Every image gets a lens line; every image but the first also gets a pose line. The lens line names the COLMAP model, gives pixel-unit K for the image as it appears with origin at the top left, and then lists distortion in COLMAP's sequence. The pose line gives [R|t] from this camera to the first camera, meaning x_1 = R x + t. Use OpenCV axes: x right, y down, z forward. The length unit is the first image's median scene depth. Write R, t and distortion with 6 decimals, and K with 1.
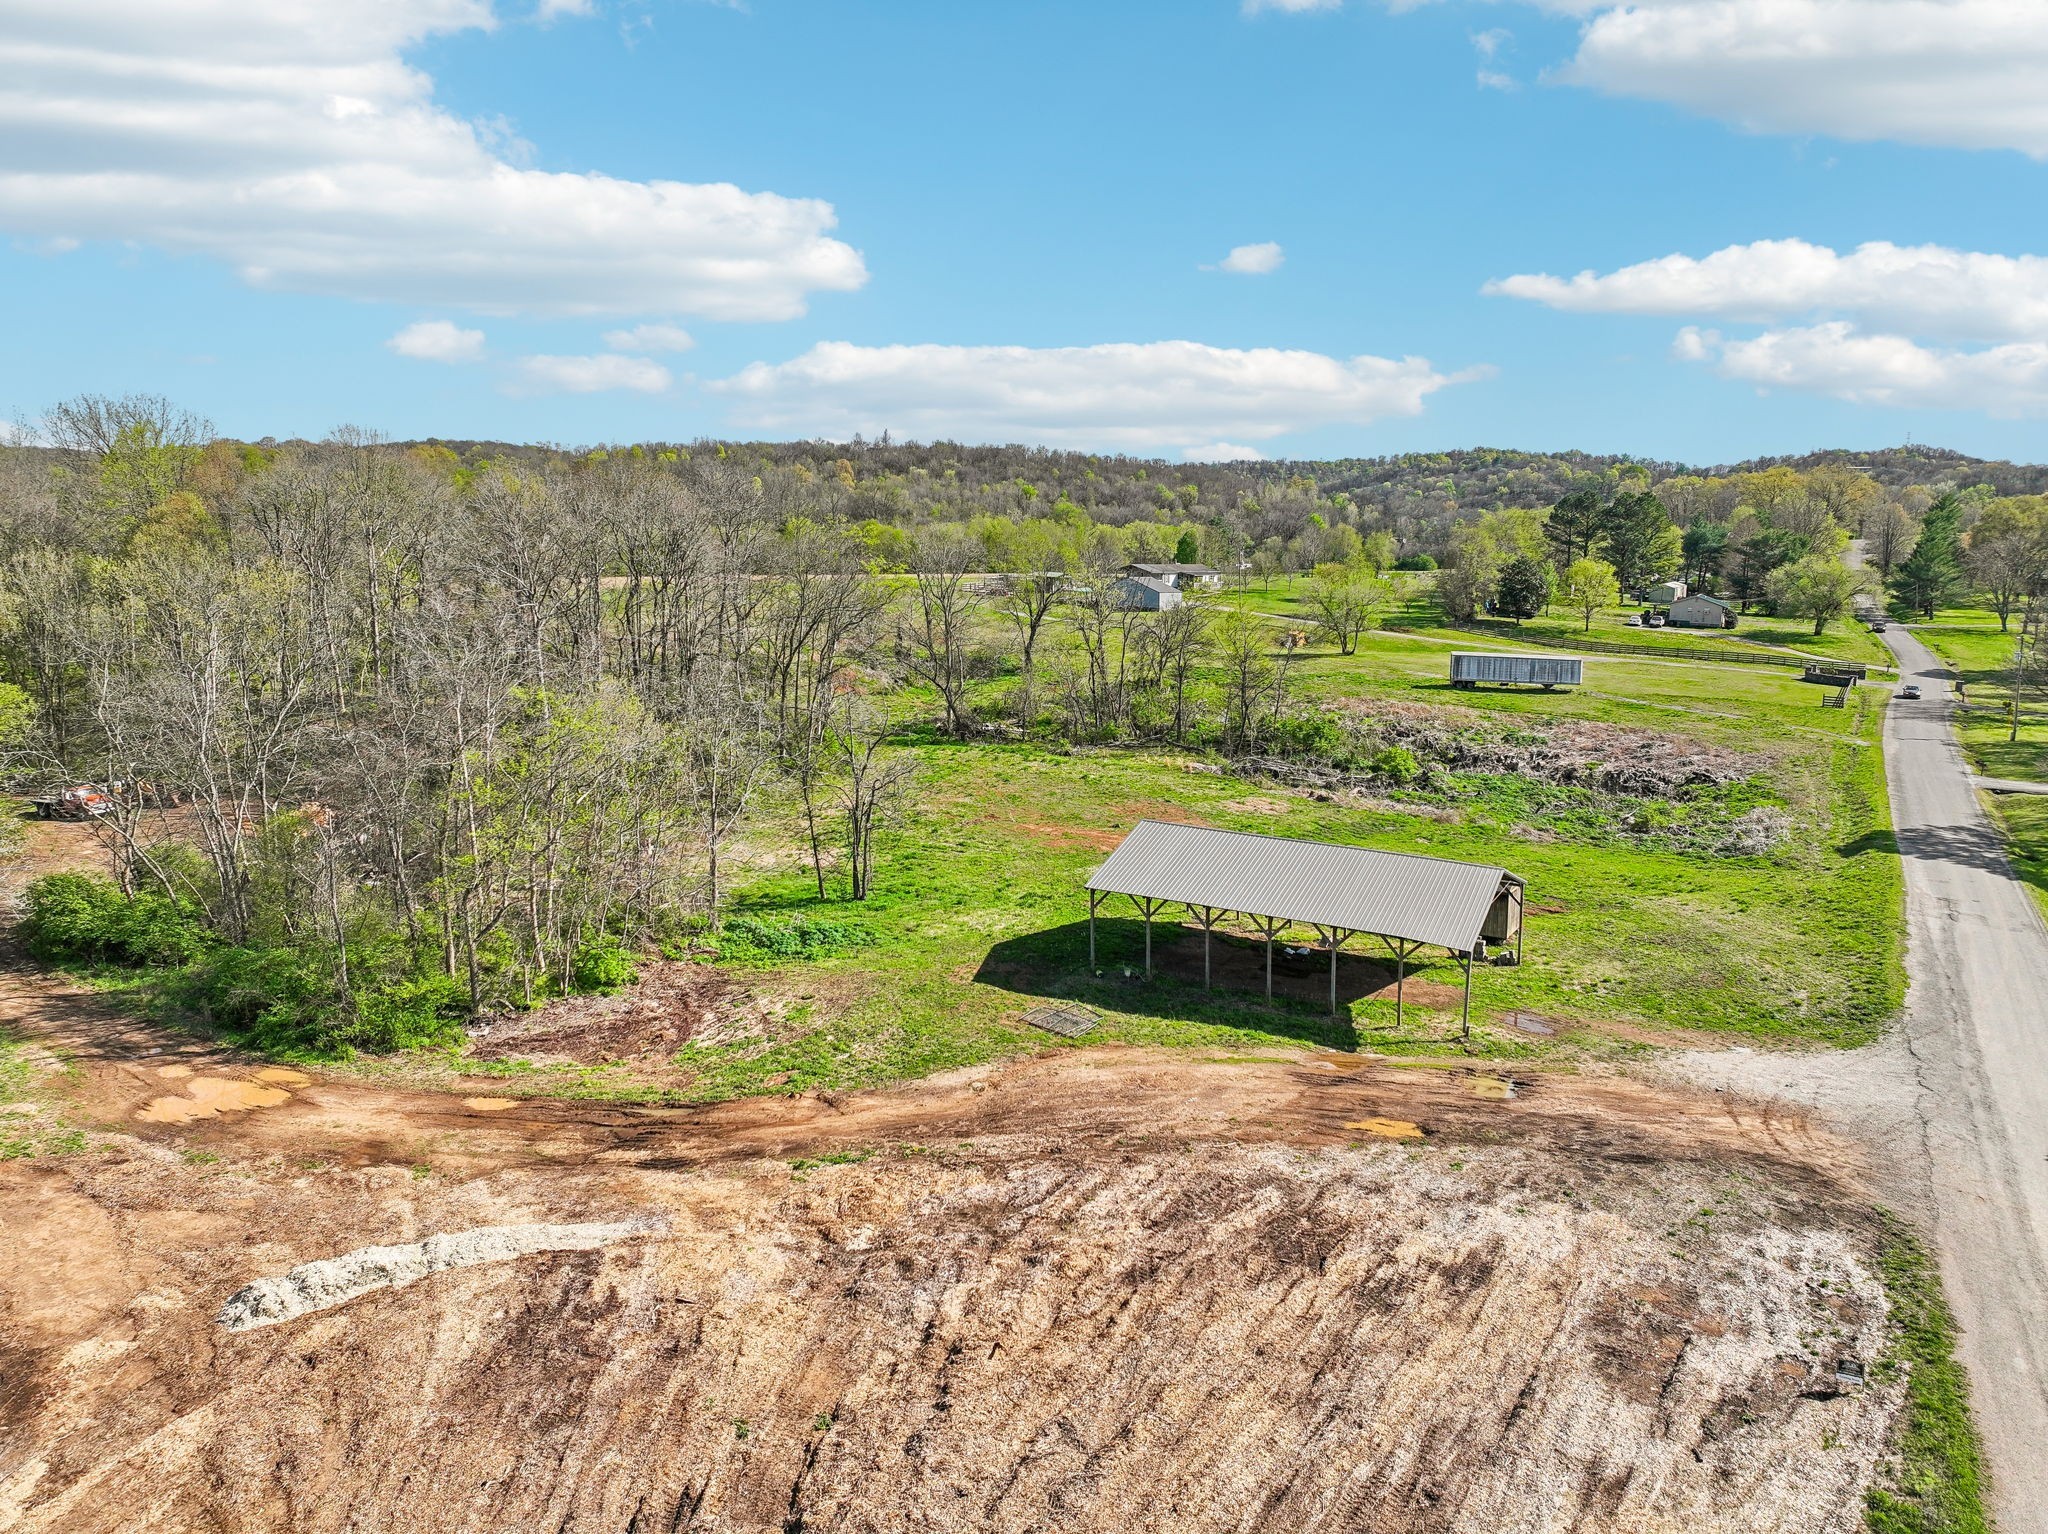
lens RADIAL K [[1492.9, 0, 1068.2], [0, 1492.9, 761.5], [0, 0, 1]] dist [0.006538, -0.001123]
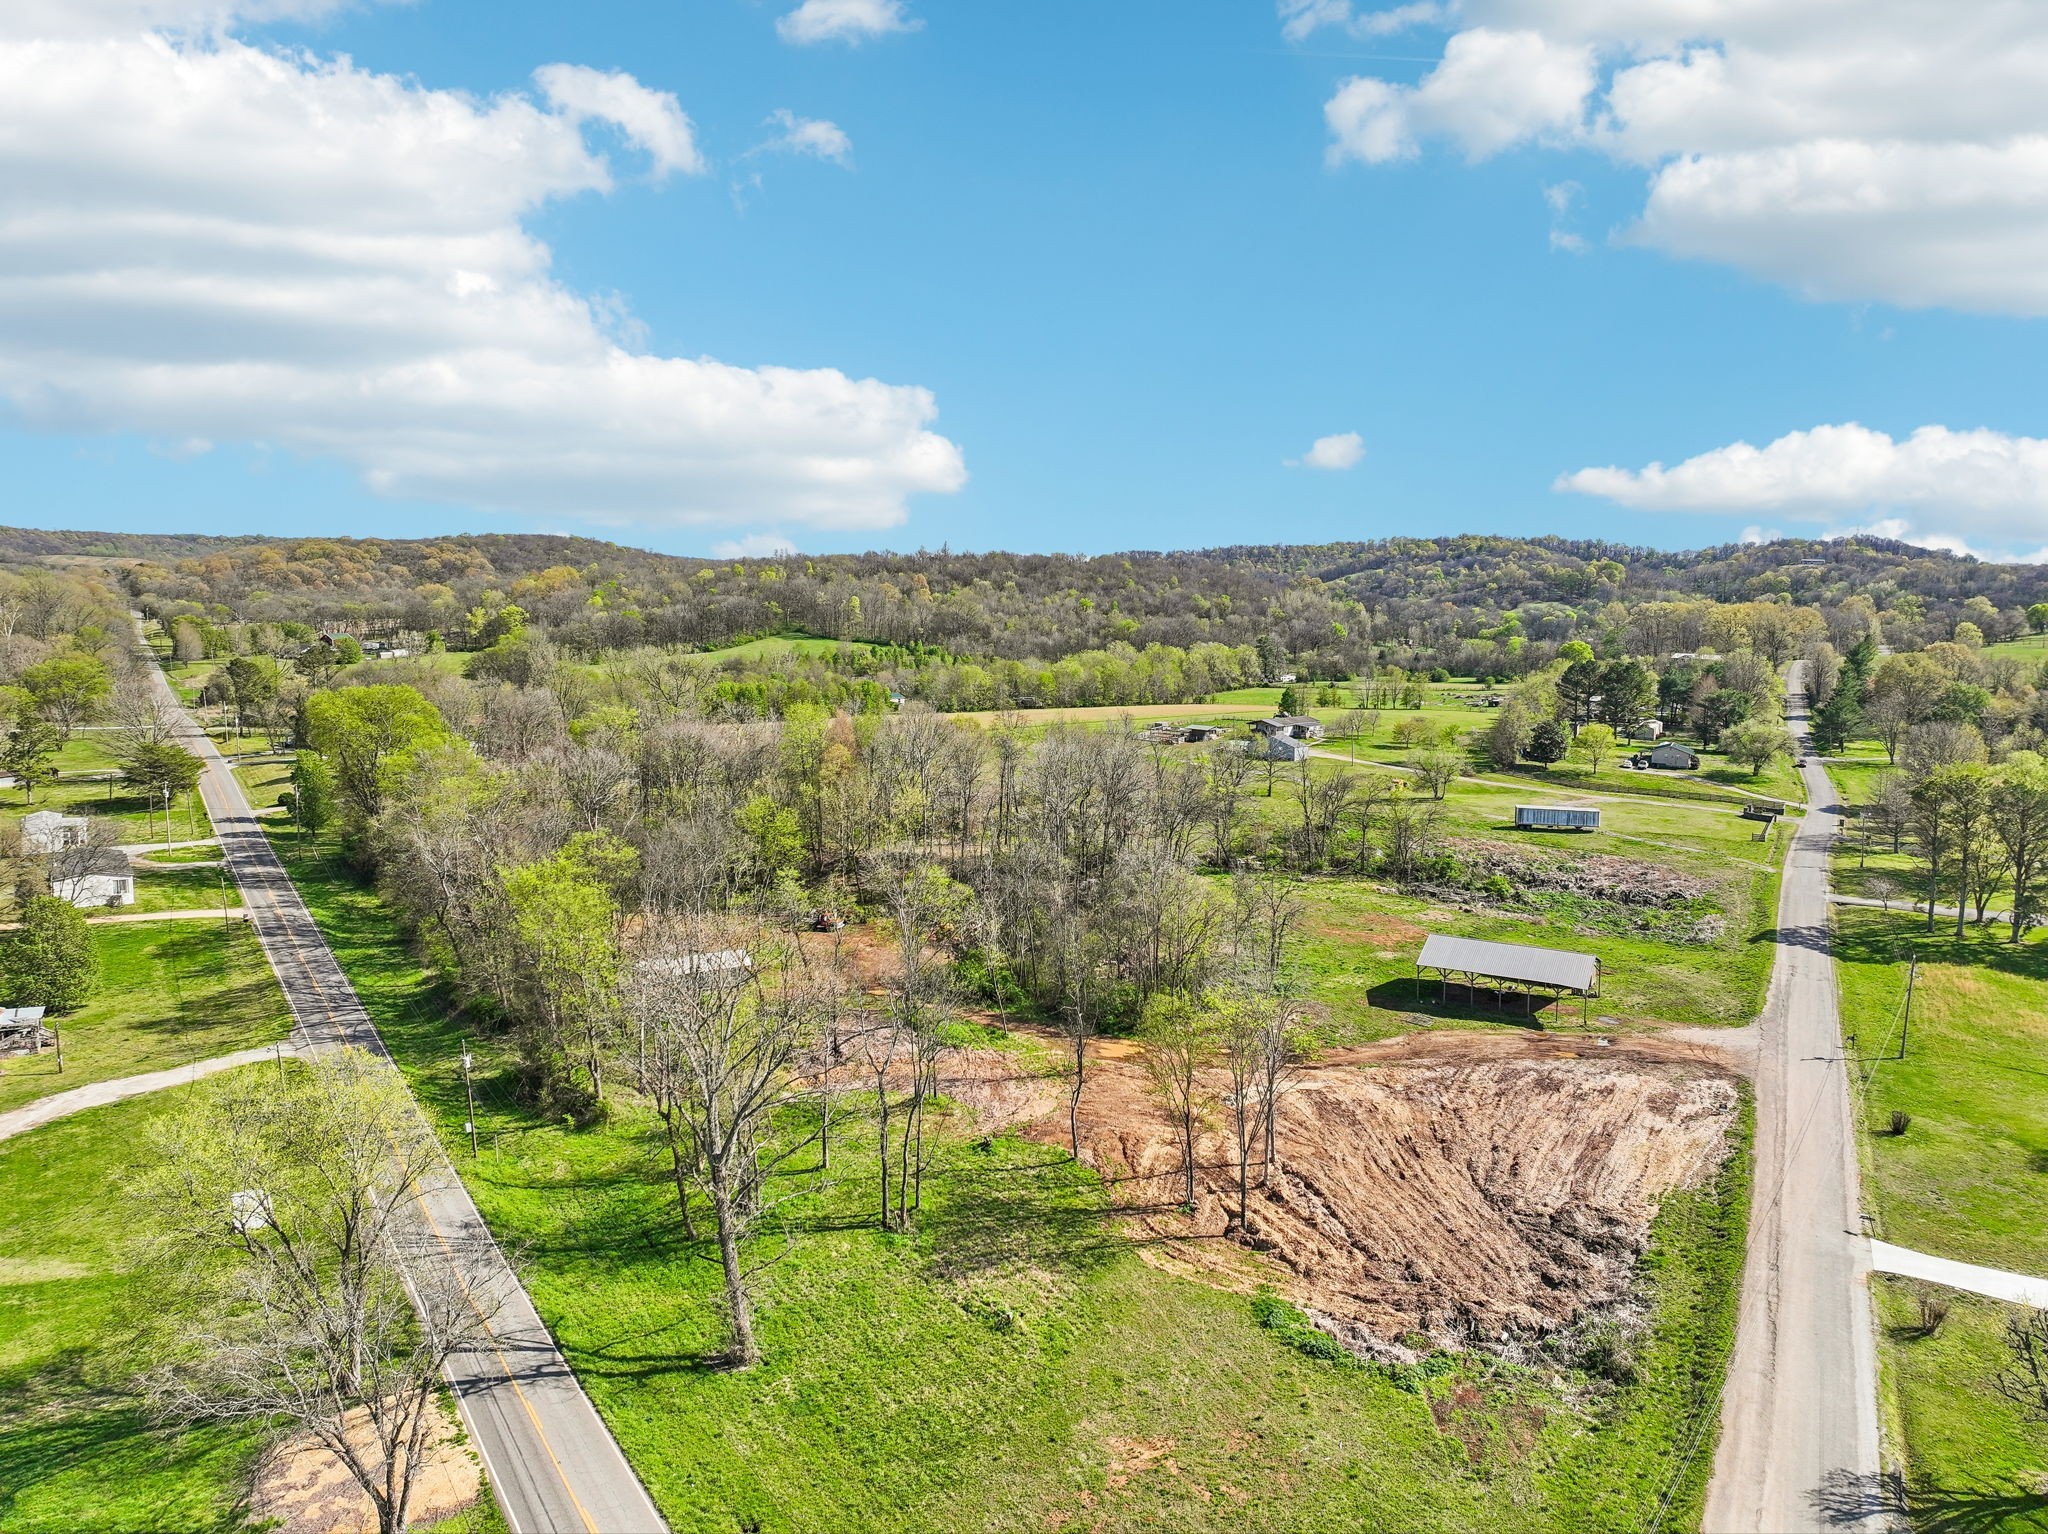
lens RADIAL K [[1492.9, 0, 1068.2], [0, 1492.9, 761.5], [0, 0, 1]] dist [0.006538, -0.001123]
pose [[0.999873, -0.006302, 0.014644, -0.283971], [0.006887, 0.999164, -0.040304, -0.072309], [-0.014378, 0.040399, 0.999080, -0.674289]]
